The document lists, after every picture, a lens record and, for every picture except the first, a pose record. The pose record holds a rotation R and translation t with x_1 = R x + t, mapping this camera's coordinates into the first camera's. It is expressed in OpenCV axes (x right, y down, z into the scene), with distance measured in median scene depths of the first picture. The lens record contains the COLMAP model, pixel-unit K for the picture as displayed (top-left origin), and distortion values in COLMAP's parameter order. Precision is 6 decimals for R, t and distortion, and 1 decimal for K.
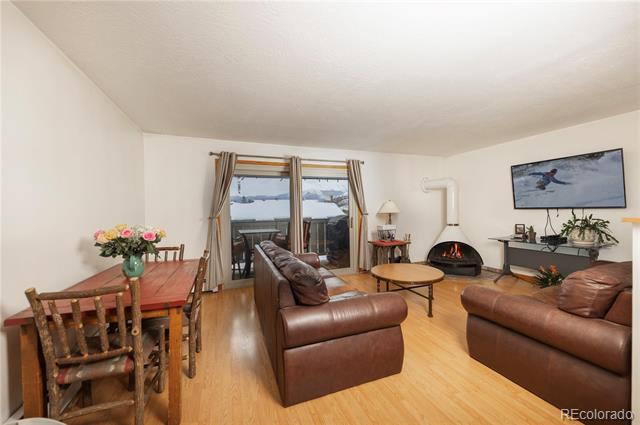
lens RADIAL K [[245.3, 0, 320.0], [0, 245.3, 212.5], [0, 0, 1]] dist [0.013157, -0.000122]
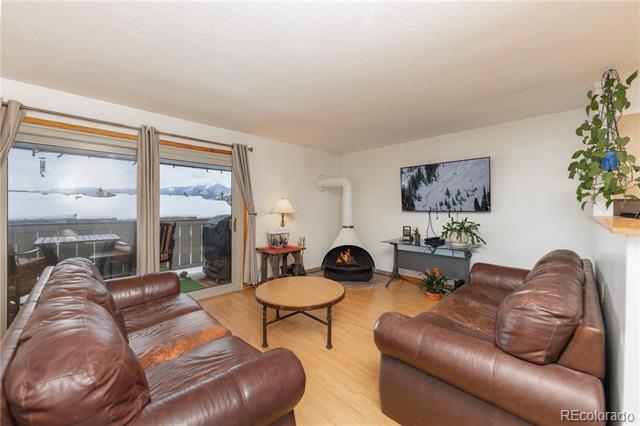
lens RADIAL K [[250.7, 0, 312.6], [0, 250.7, 211.4], [0, 0, 1]] dist [-0.000786, -0.000358]
pose [[0.923963, 0.018266, 0.382045, 0.062826], [-0.017544, 0.999832, -0.005375, -0.001727], [-0.382079, -0.001737, 0.924128, 0.206446]]
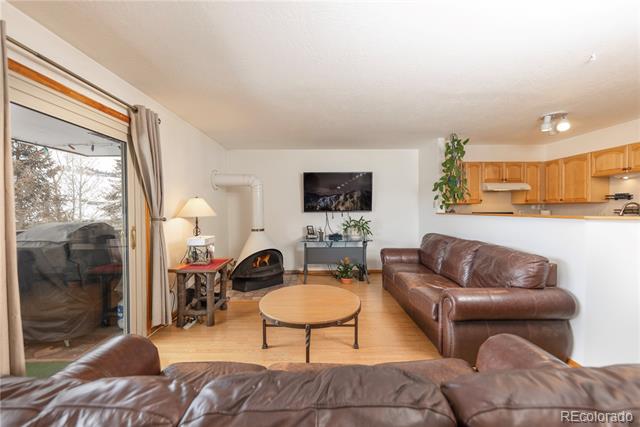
lens RADIAL K [[250.7, 0, 312.6], [0, 250.7, 211.9], [0, 0, 1]] dist [-0.000786, -0.000358]
pose [[0.349572, 0.009822, 0.936858, -0.245713], [0.006989, 0.999890, -0.013091, -0.000497], [-0.936883, 0.011124, 0.349465, 0.599841]]
